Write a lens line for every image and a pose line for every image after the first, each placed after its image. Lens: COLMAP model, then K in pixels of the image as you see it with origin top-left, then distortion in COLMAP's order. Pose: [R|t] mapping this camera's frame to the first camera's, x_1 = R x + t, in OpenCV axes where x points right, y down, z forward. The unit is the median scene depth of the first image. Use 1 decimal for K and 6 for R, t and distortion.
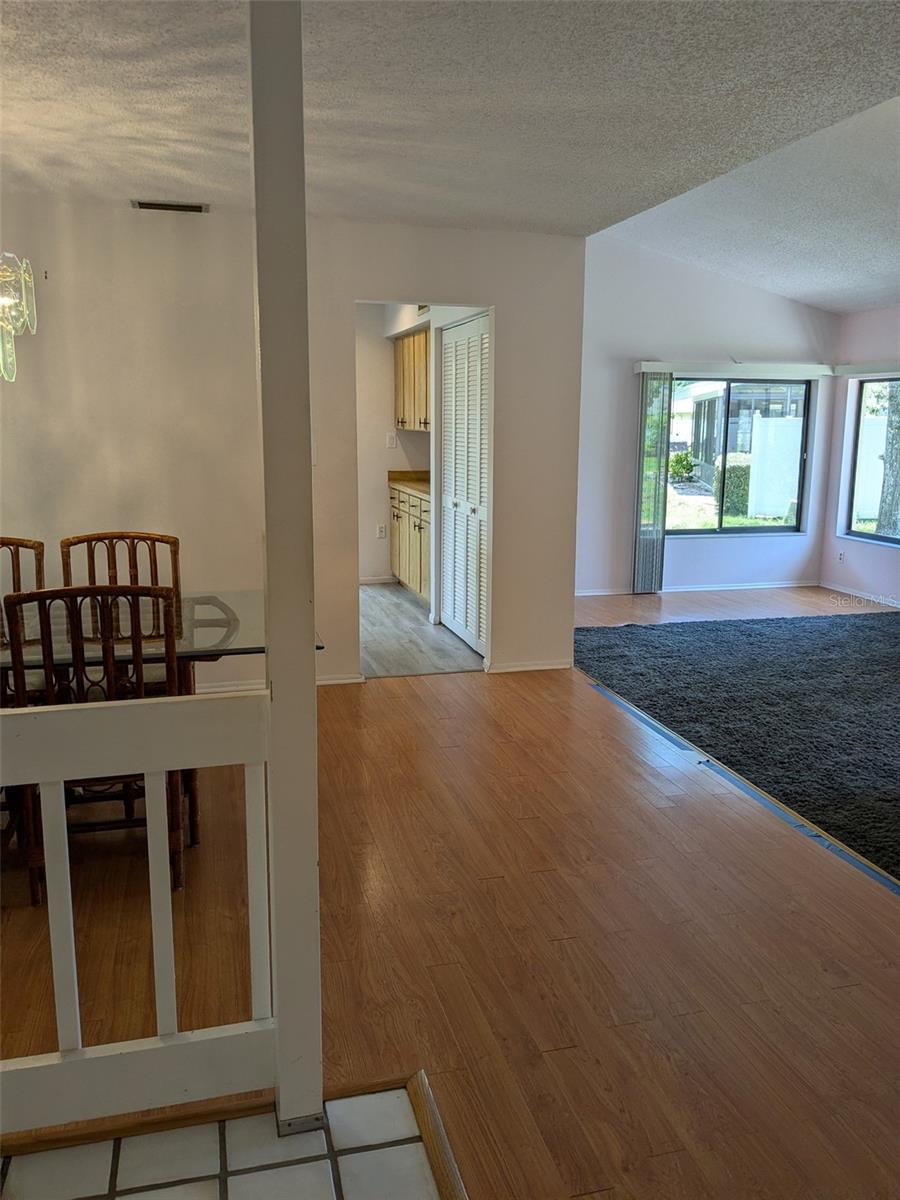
lens RADIAL K [[962.7, 0, 451.6], [0, 962.7, 593.4], [0, 0, 1]] dist [0.053143, -0.089568]
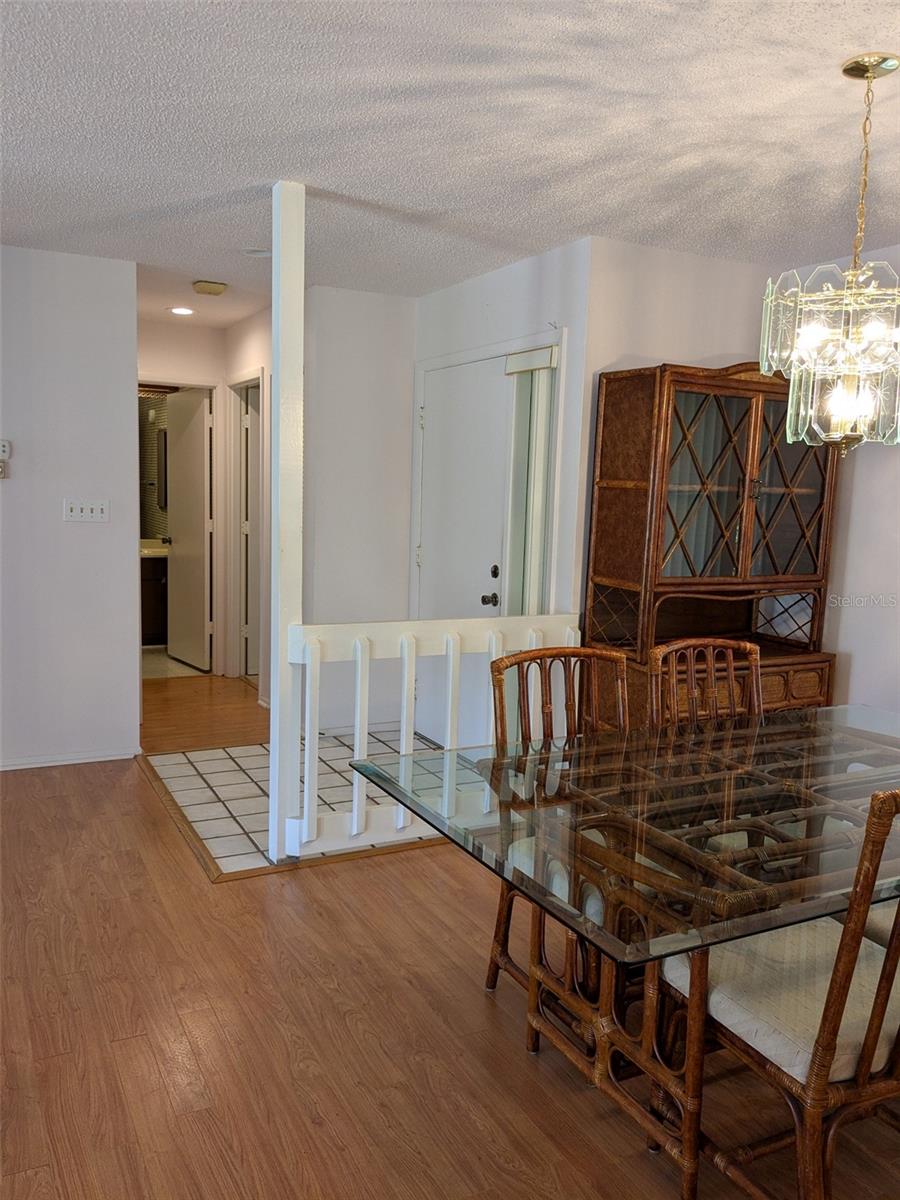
lens RADIAL K [[962.7, 0, 445.5], [0, 962.7, 599.7], [0, 0, 1]] dist [0.053143, -0.089568]
pose [[-0.975986, -0.011055, -0.217552, -0.040924], [-0.075684, 0.953702, 0.291073, -0.342264], [0.204262, 0.300549, -0.931637, 1.925122]]
